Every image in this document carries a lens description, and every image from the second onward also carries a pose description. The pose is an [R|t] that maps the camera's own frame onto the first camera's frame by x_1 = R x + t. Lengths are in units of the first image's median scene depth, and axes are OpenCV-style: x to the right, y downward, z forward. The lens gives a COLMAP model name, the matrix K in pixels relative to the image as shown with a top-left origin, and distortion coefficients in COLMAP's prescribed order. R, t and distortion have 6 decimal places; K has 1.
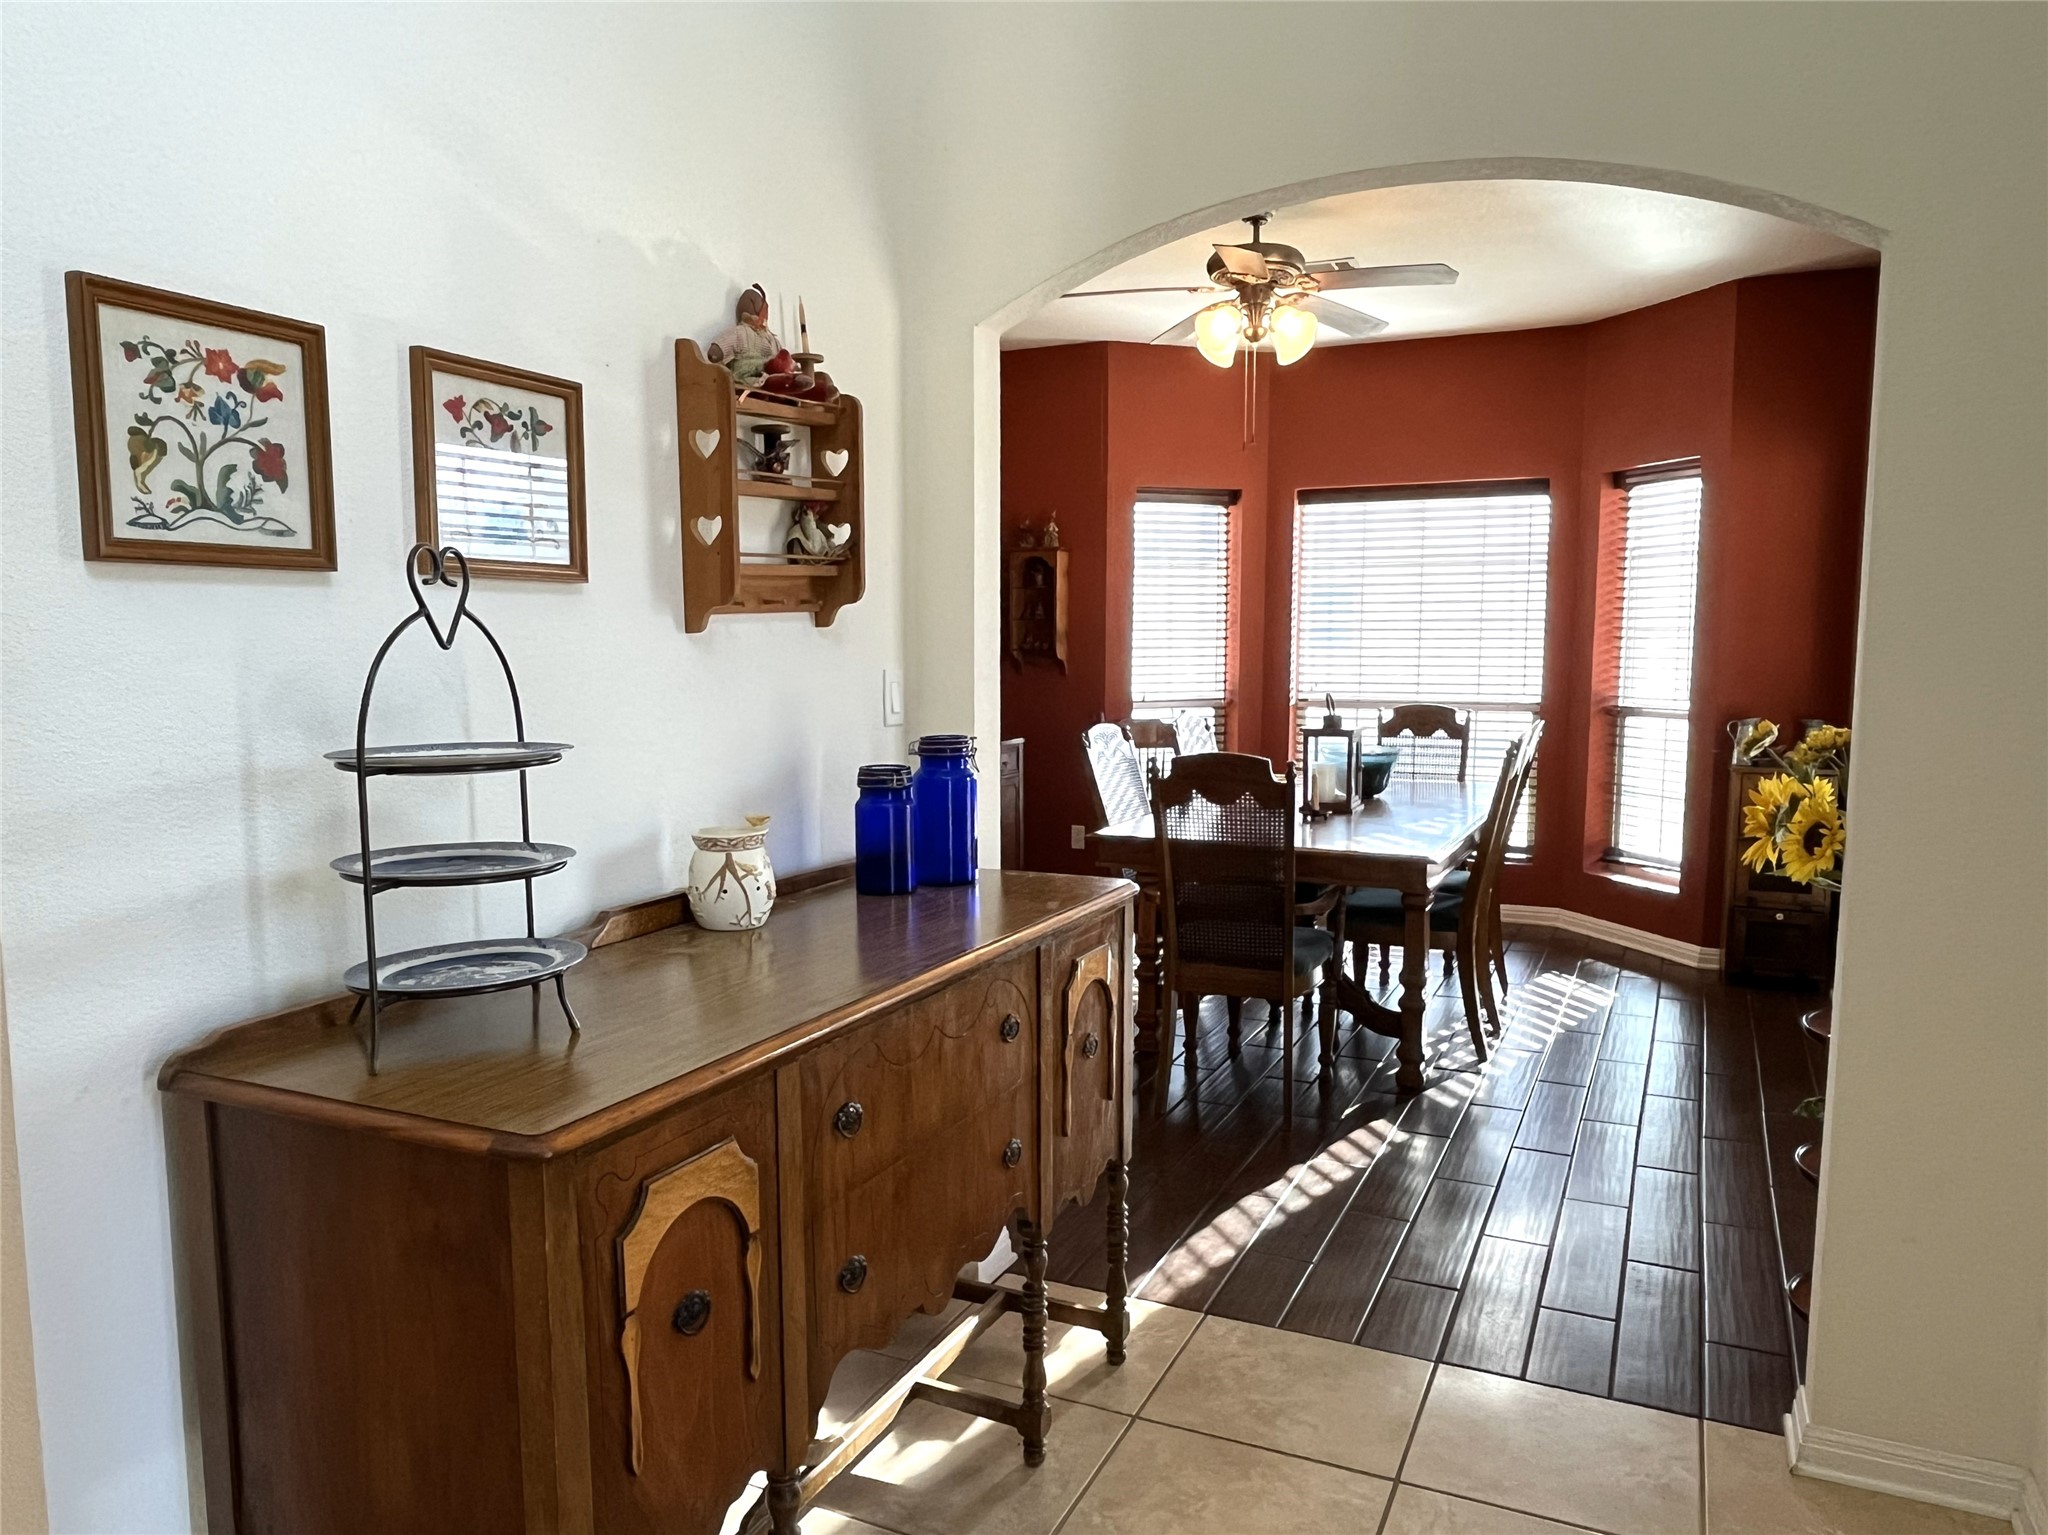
lens RADIAL K [[1384.6, 0, 1029.2], [0, 1384.6, 781.8], [0, 0, 1]] dist [-0.005456, 0.000138]
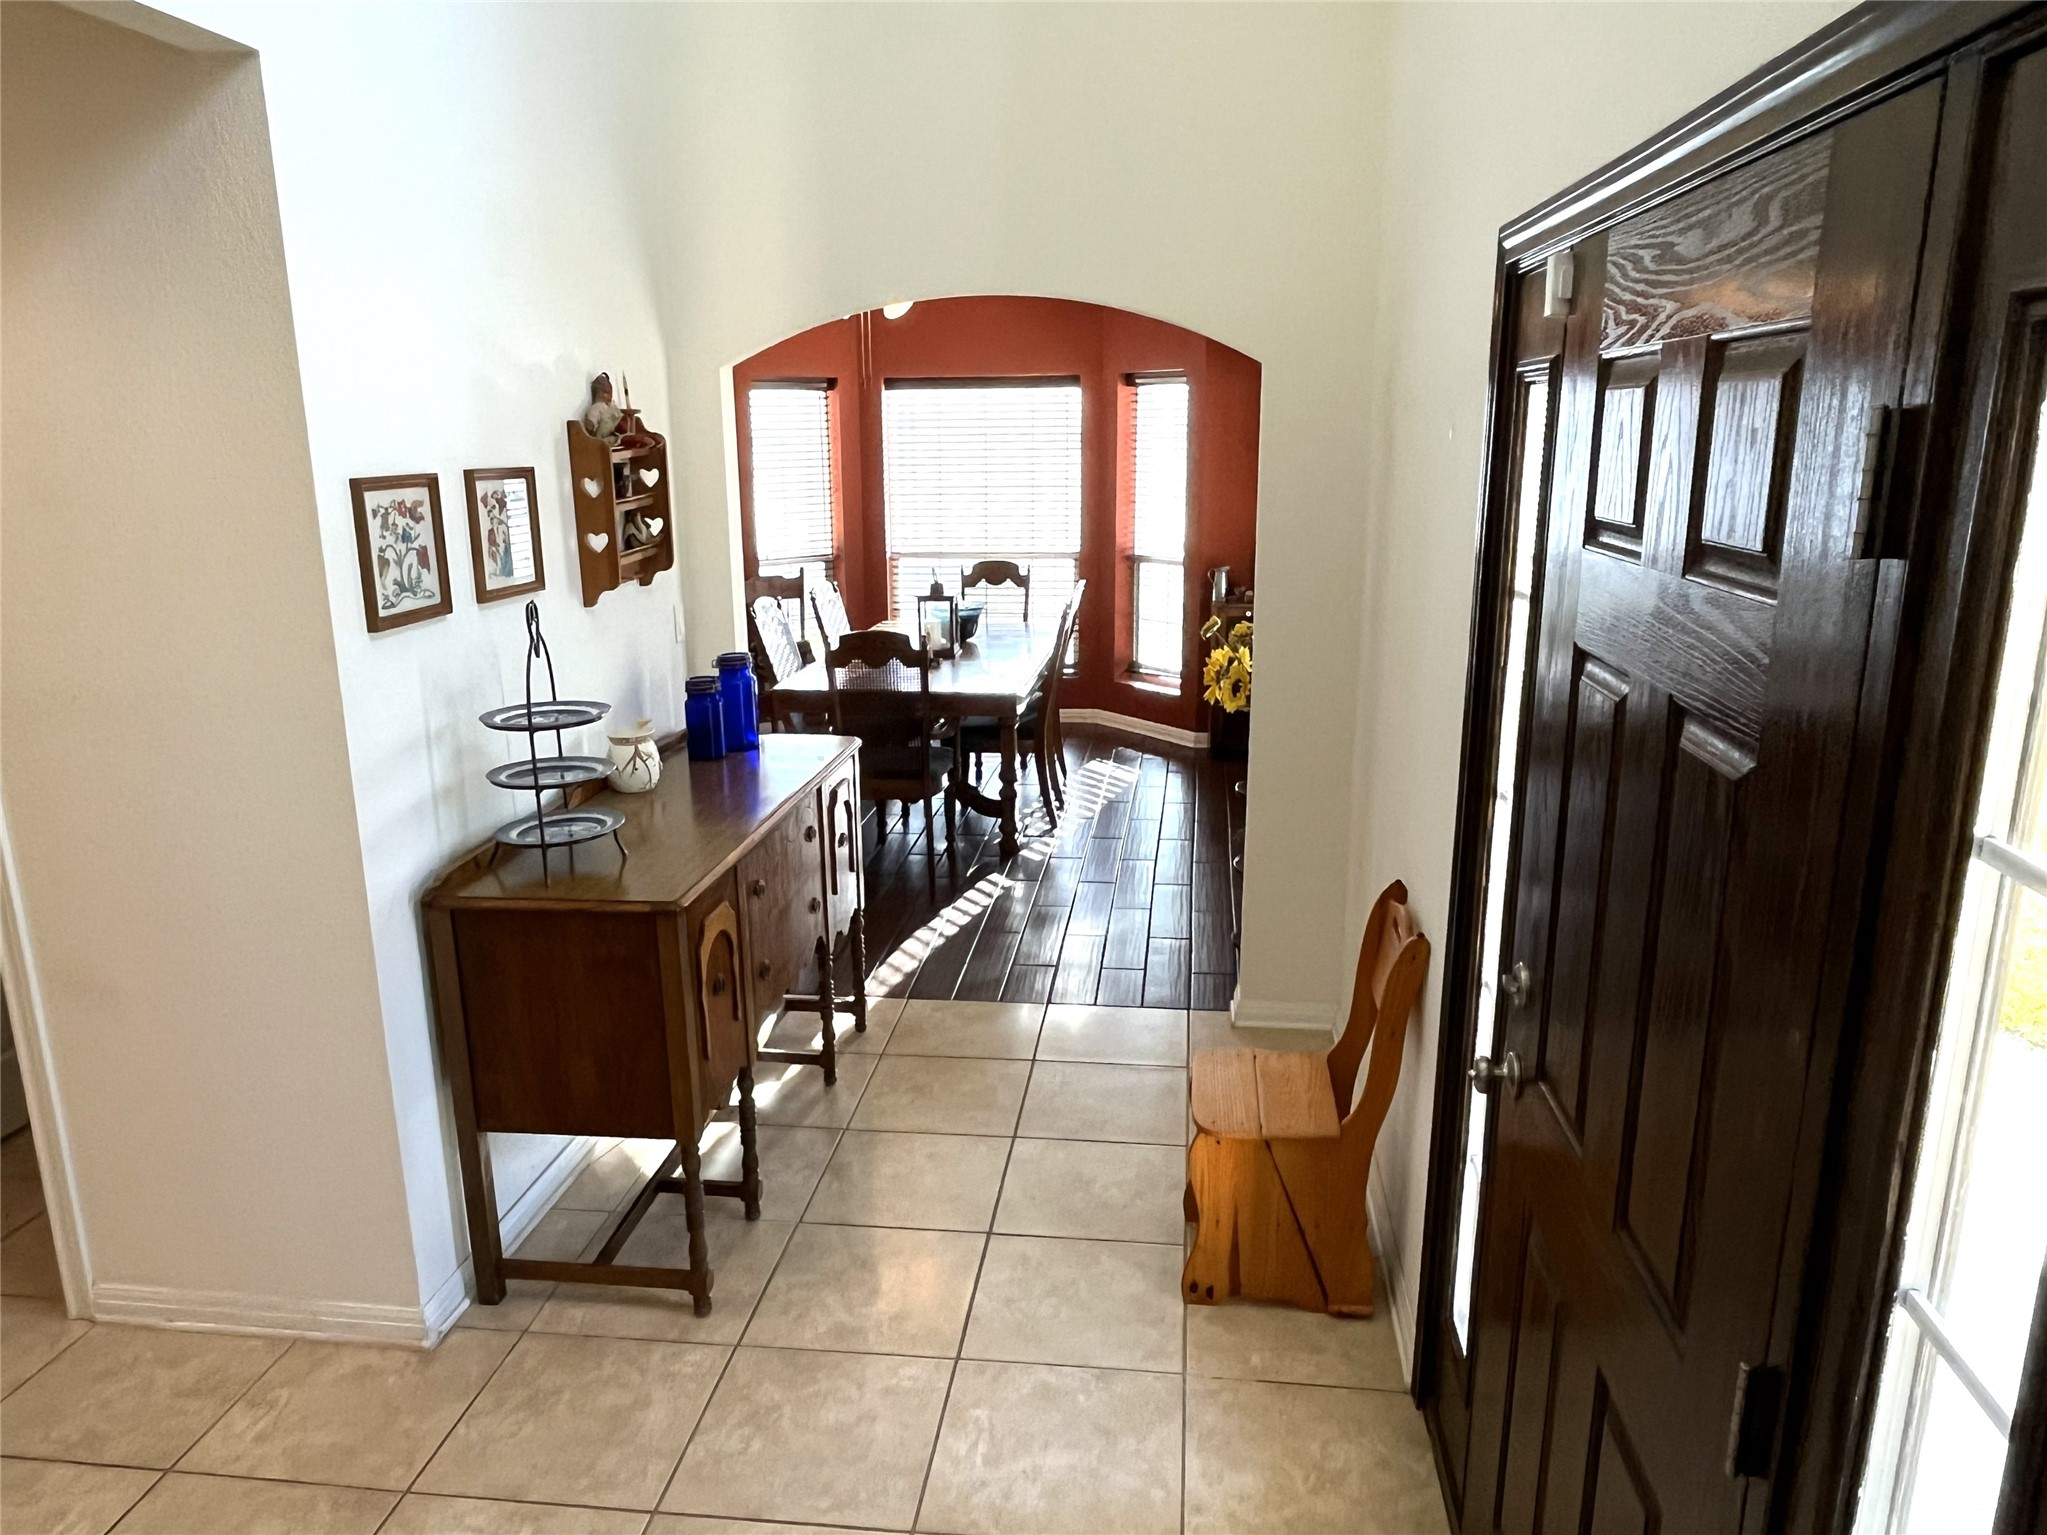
lens RADIAL K [[1384.0, 0, 1025.2], [0, 1384.0, 767.7], [0, 0, 1]] dist [-0.005456, 0.000138]
pose [[0.947743, -0.084264, 0.307704, -0.218530], [0.041456, 0.988839, 0.143106, -0.105443], [-0.316329, -0.122872, 0.940659, -0.527282]]
